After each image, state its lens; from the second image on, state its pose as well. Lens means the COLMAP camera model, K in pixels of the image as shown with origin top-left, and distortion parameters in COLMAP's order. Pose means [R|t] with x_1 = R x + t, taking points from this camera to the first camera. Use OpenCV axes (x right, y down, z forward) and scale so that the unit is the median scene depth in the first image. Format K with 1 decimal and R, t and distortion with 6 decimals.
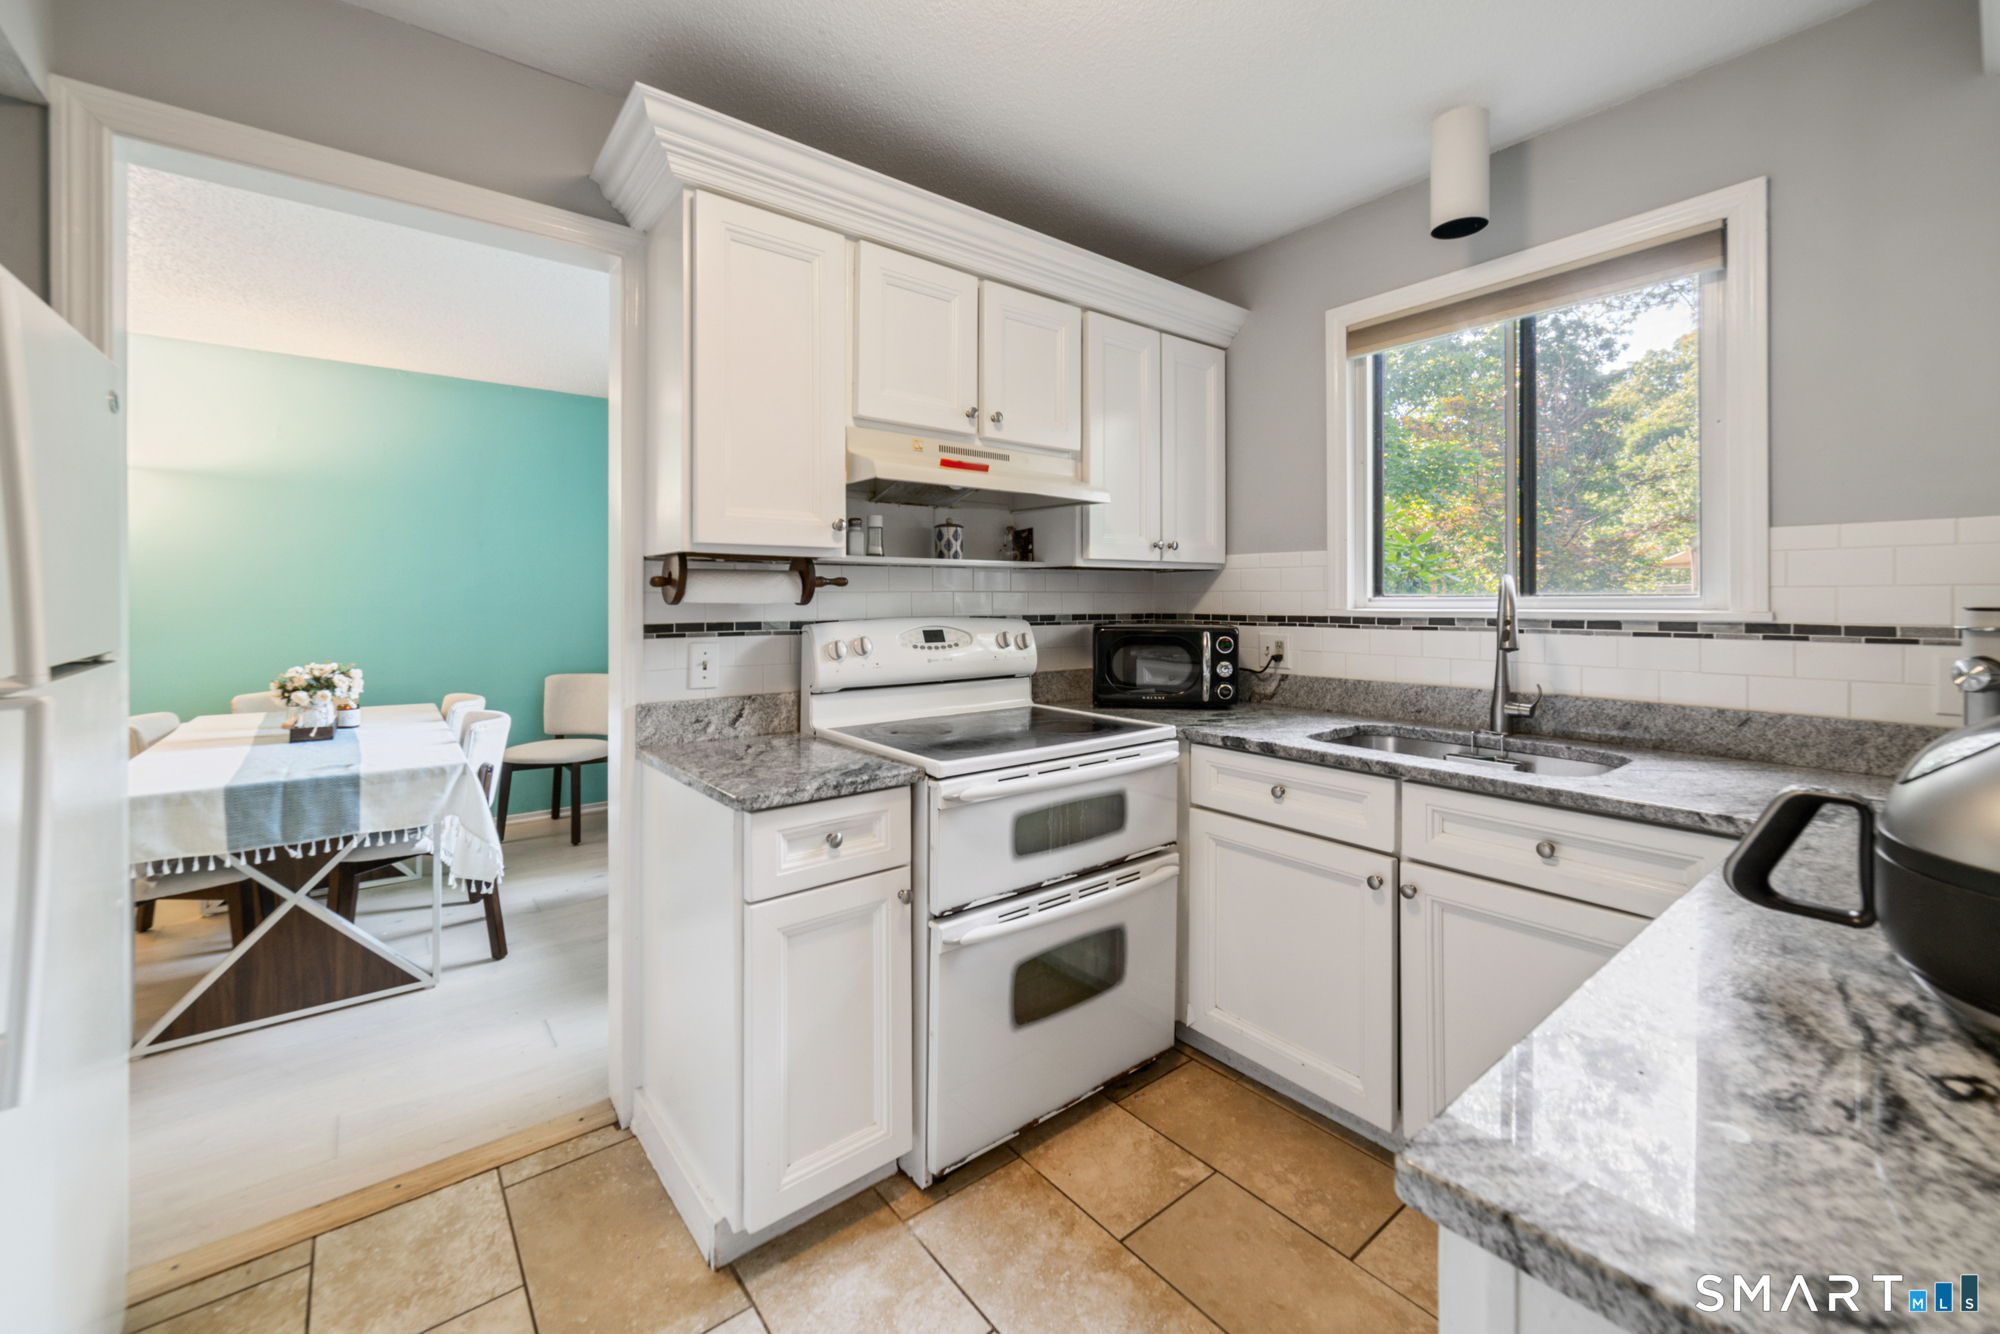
lens RADIAL K [[802.8, 0, 999.9], [0, 802.8, 598.2], [0, 0, 1]] dist [0.002055, 0.000872]
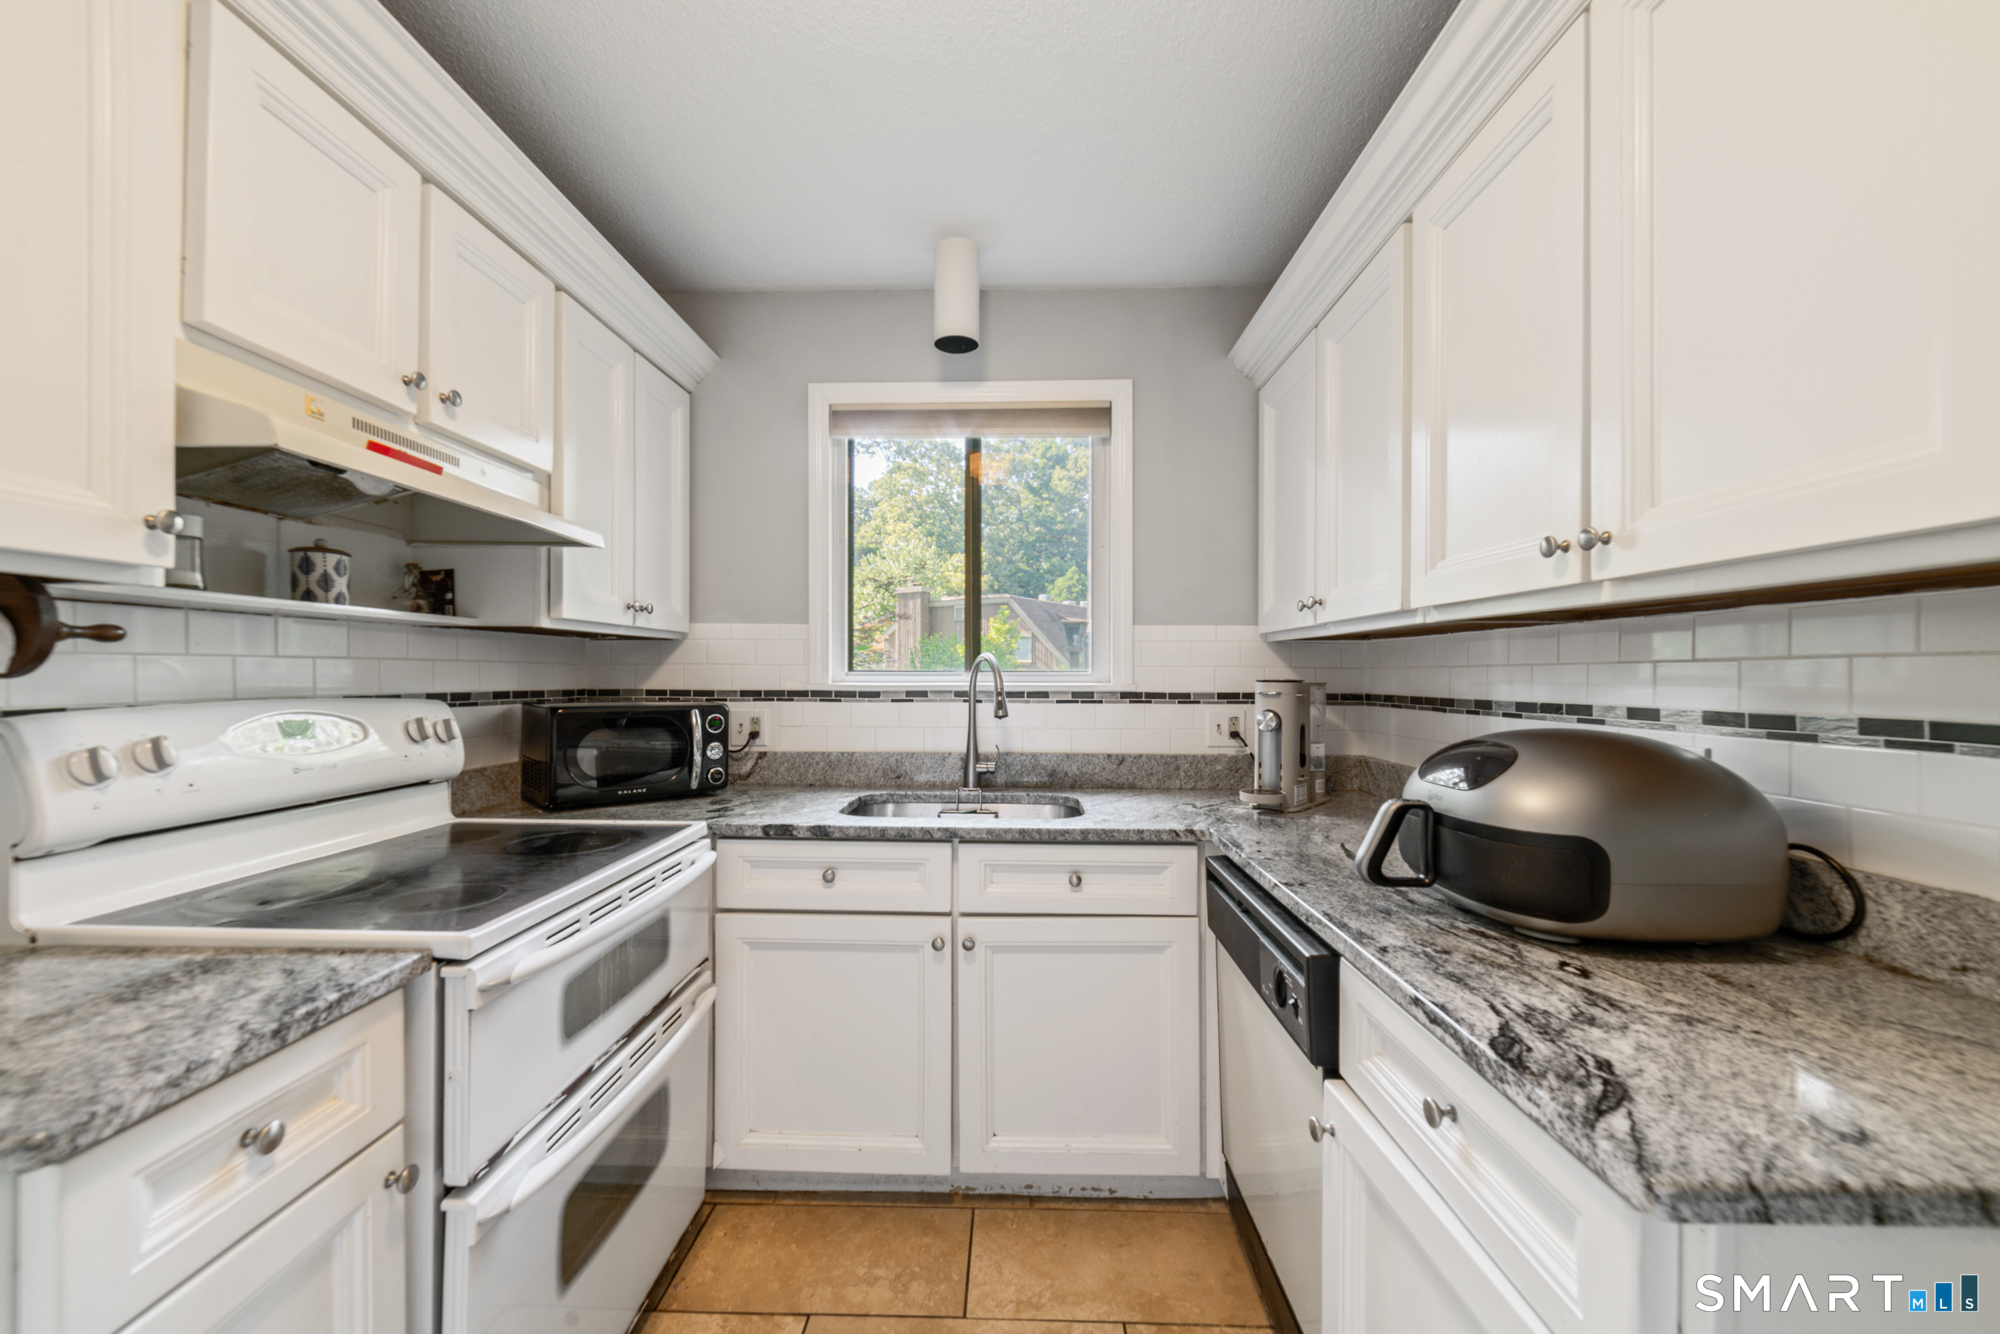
lens RADIAL K [[773.1, 0, 996.9], [0, 773.1, 676.6], [0, 0, 1]] dist [-0.001842, 0.000557]
pose [[0.641352, 0.003366, 0.767239, -0.212427], [-0.006109, 0.999981, 0.000719, 0.003795], [-0.767222, -0.005148, 0.641361, 0.246610]]
